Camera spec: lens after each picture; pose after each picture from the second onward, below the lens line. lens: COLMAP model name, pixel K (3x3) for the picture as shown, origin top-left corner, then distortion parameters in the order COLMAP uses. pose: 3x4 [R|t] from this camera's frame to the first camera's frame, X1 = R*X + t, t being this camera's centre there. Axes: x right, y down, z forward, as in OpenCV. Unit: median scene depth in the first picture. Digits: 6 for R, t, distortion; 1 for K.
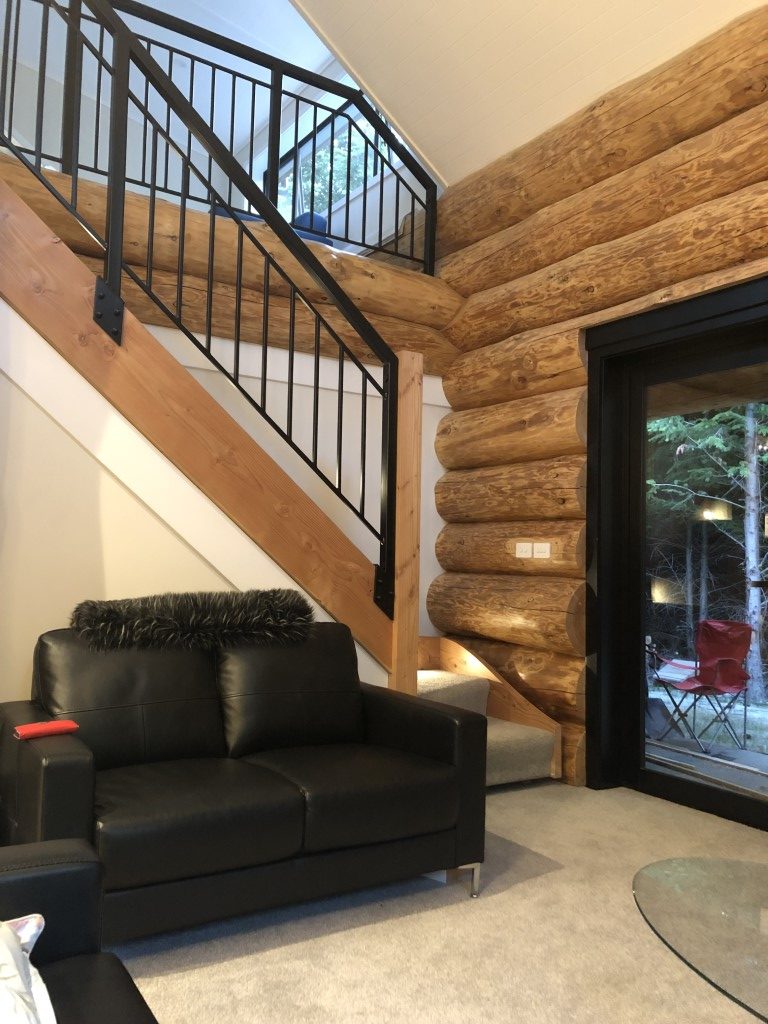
lens RADIAL K [[828.3, 0, 389.4], [0, 828.3, 512.8], [0, 0, 1]] dist [0.046098, -0.042678]
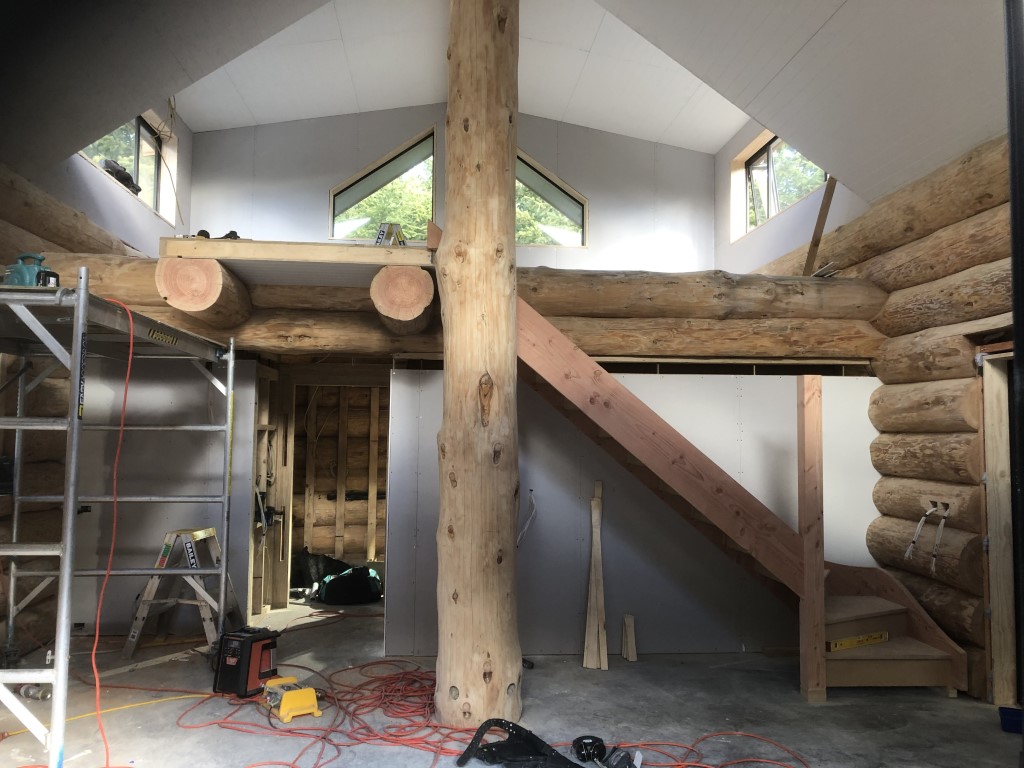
lens RADIAL K [[828.3, 0, 512.2], [0, 828.3, 379.8], [0, 0, 1]] dist [0.046098, -0.042678]
pose [[0.877368, -0.056256, -0.476508, 0.211206], [0.048608, 0.998415, -0.028372, -0.137923], [0.477349, 0.001731, 0.878712, -0.419096]]
